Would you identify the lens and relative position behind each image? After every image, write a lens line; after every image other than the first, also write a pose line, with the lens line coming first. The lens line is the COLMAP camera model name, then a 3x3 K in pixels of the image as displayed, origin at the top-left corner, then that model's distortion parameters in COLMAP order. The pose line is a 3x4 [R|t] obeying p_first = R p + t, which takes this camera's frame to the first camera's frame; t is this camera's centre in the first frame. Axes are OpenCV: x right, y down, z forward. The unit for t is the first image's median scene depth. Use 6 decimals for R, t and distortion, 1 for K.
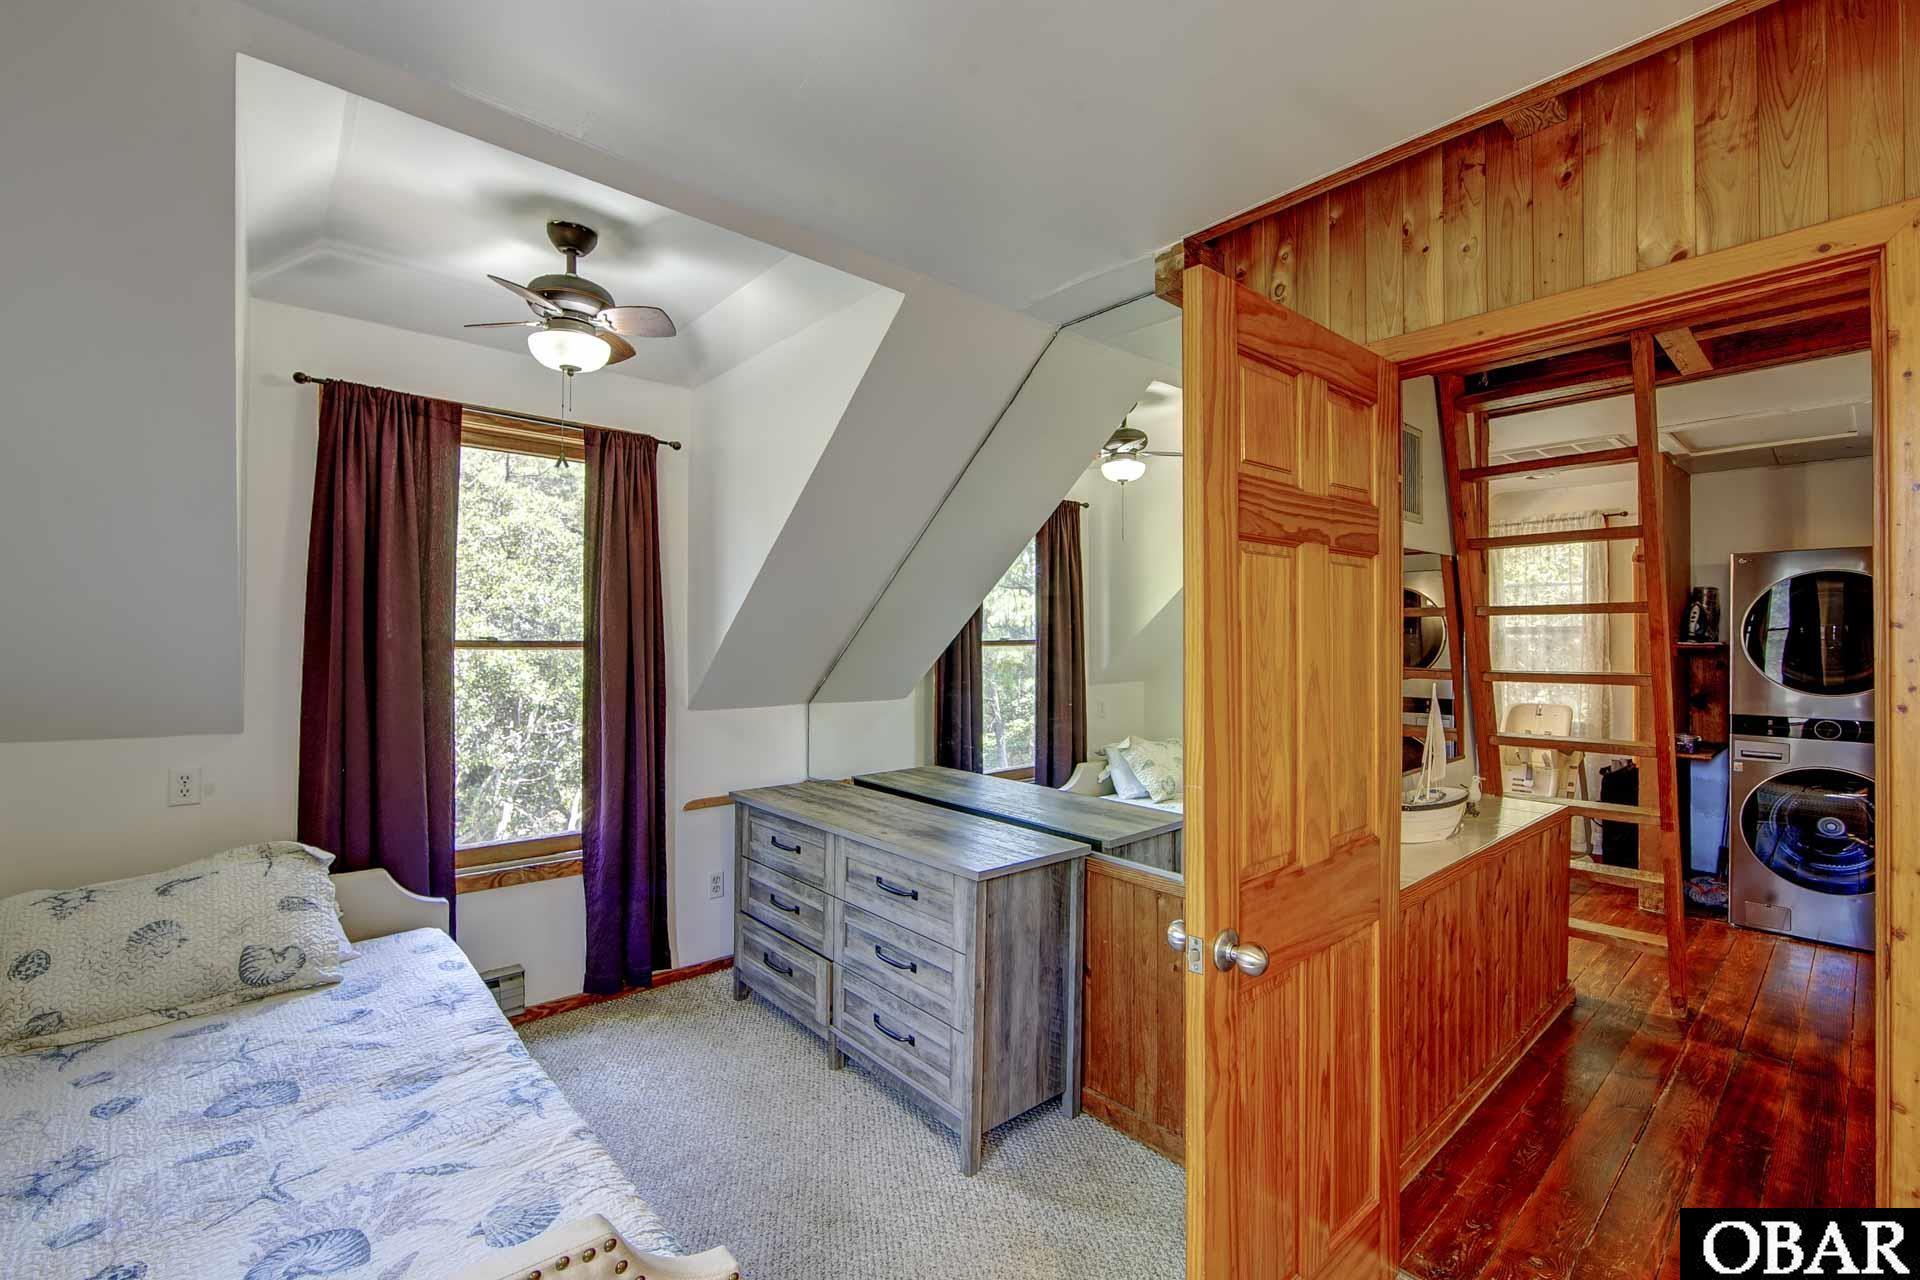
lens RADIAL K [[808.8, 0, 960.0], [0, 808.8, 640.0], [0, 0, 1]] dist [-0.005319, -0.000401]
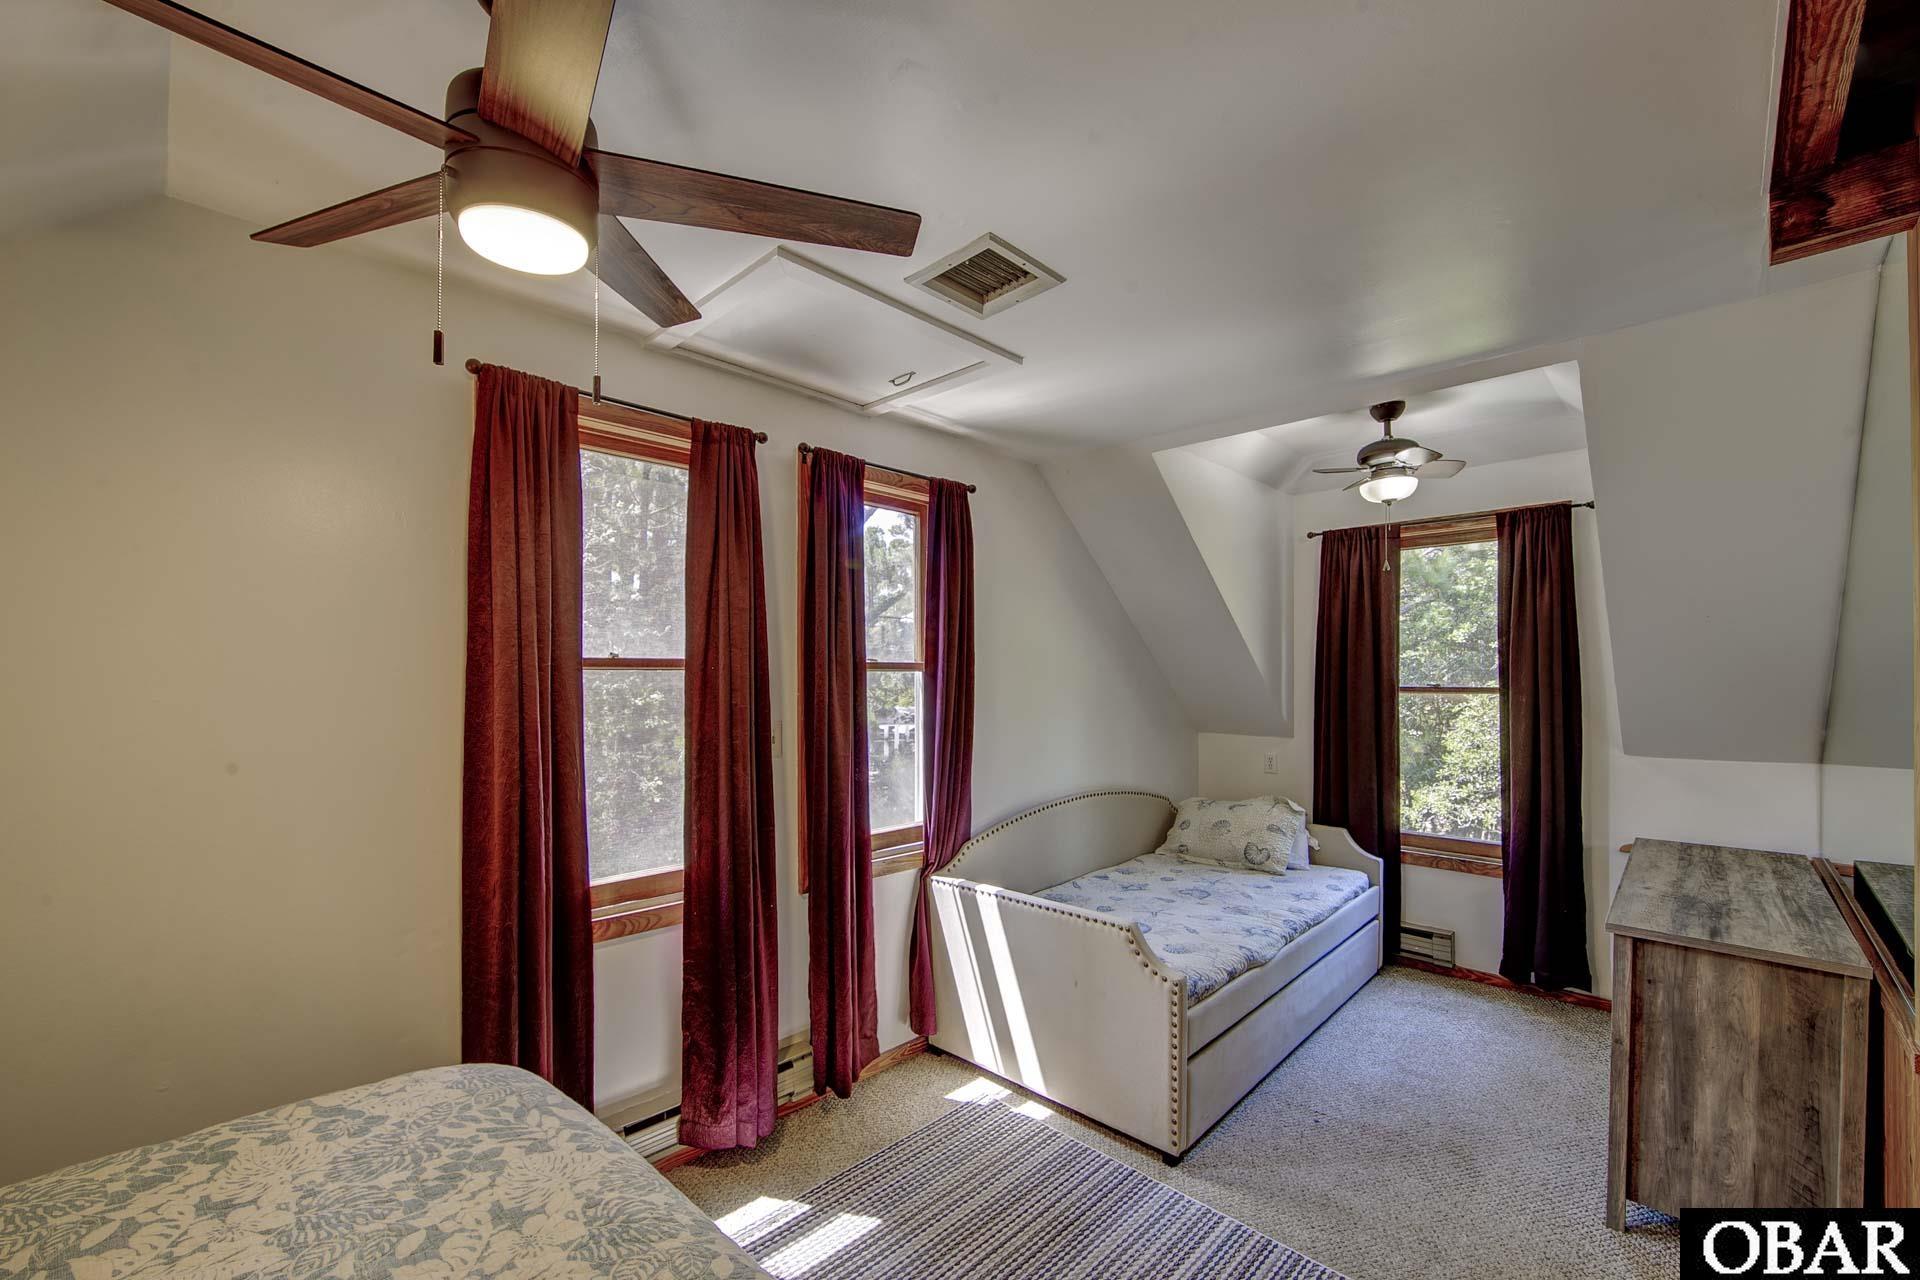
lens RADIAL K [[790.6, 0, 960.4], [0, 790.6, 678.3], [0, 0, 1]] dist [0.001011, 0.000387]
pose [[0.087230, -0.004645, -0.996177, 0.841054], [0.007158, 0.999966, -0.004036, -0.017090], [0.996163, -0.006779, 0.087260, 0.105172]]
